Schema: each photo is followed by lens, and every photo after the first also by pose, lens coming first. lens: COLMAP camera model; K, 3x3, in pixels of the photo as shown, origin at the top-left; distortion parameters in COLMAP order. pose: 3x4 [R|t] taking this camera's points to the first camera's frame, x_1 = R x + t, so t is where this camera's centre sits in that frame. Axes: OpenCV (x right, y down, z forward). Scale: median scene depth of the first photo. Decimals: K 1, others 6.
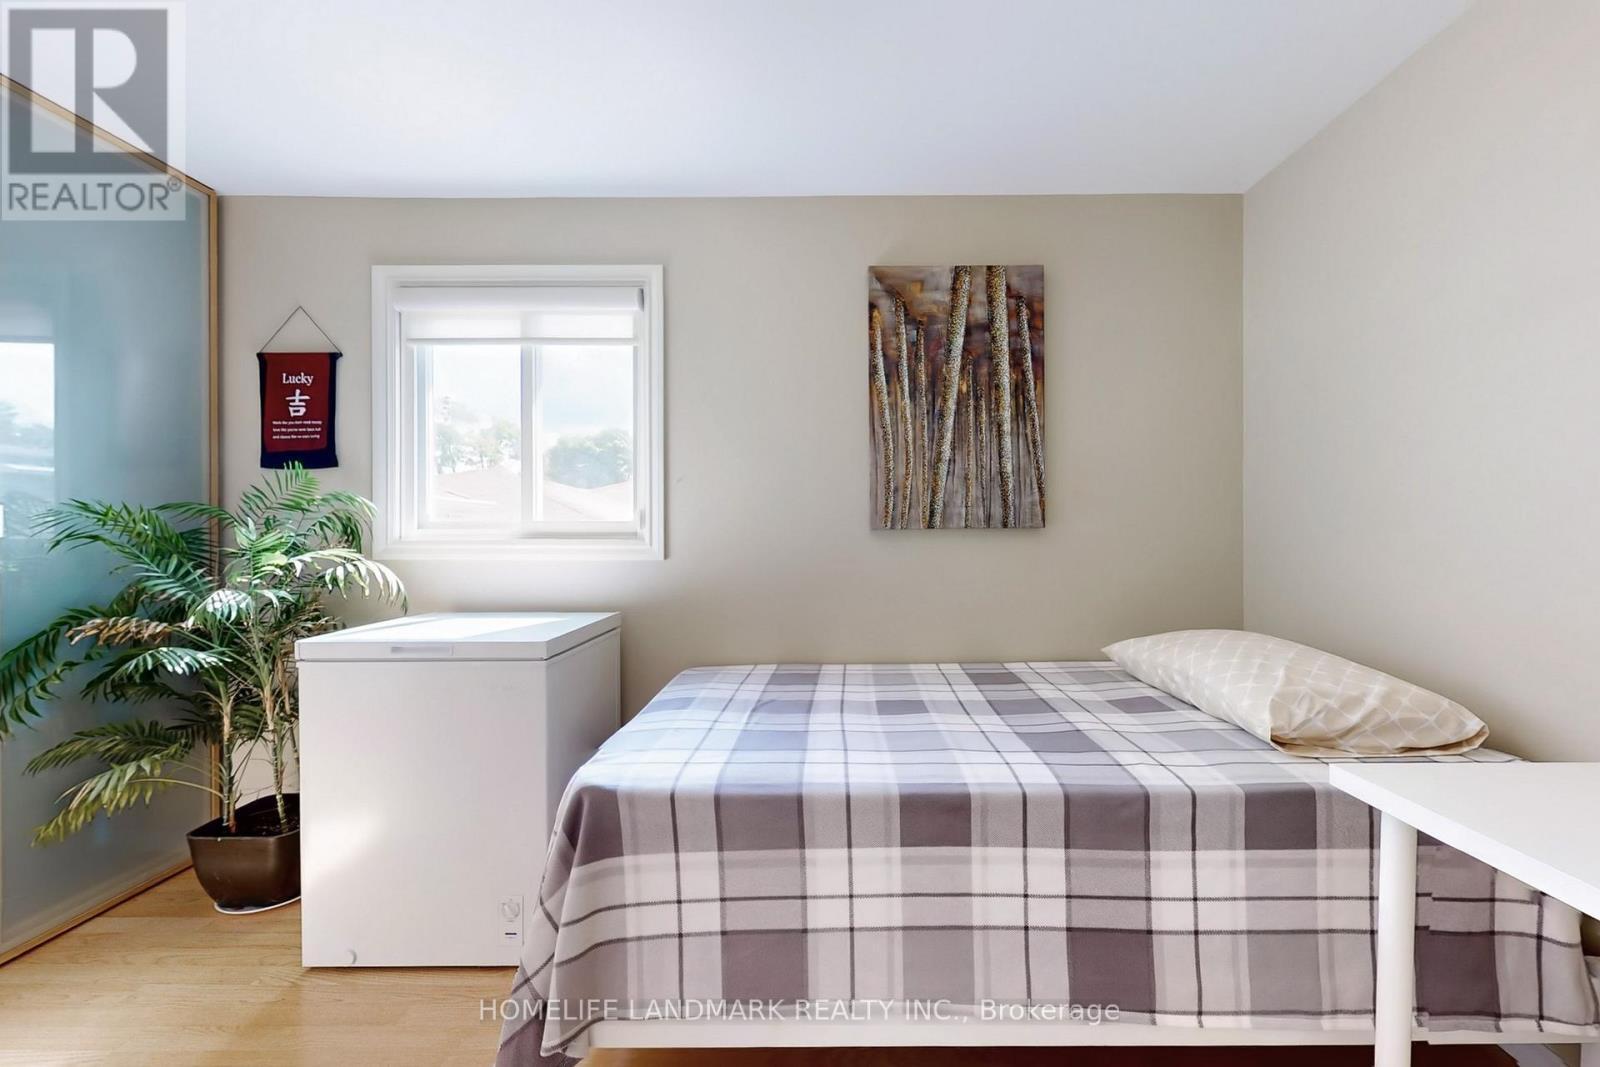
lens RADIAL K [[606.4, 0, 795.6], [0, 606.4, 535.1], [0, 0, 1]] dist [-0.000146, 0.000264]
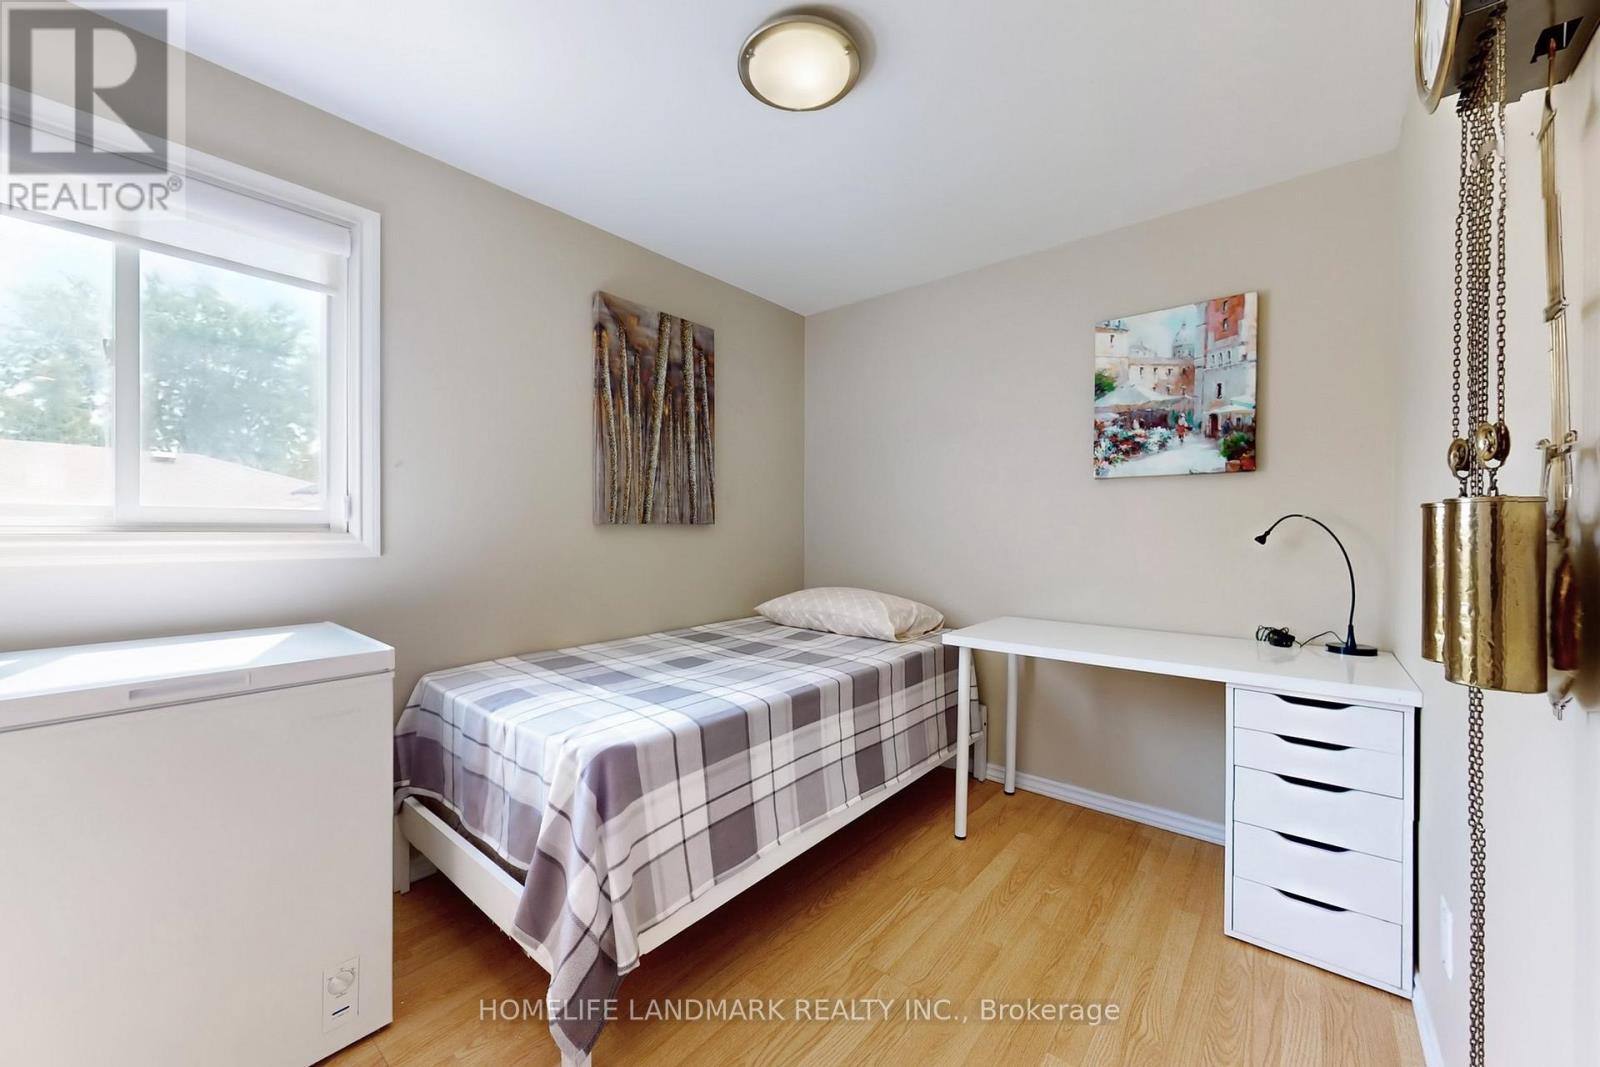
lens RADIAL K [[608.7, 0, 771.7], [0, 608.7, 530.4], [0, 0, 1]] dist [-0.000447, 0.000044]
pose [[0.659094, 0.003529, 0.752052, -0.522977], [-0.005581, 0.999984, 0.000198, 0.001360], [-0.752040, -0.004328, 0.659103, 0.008663]]
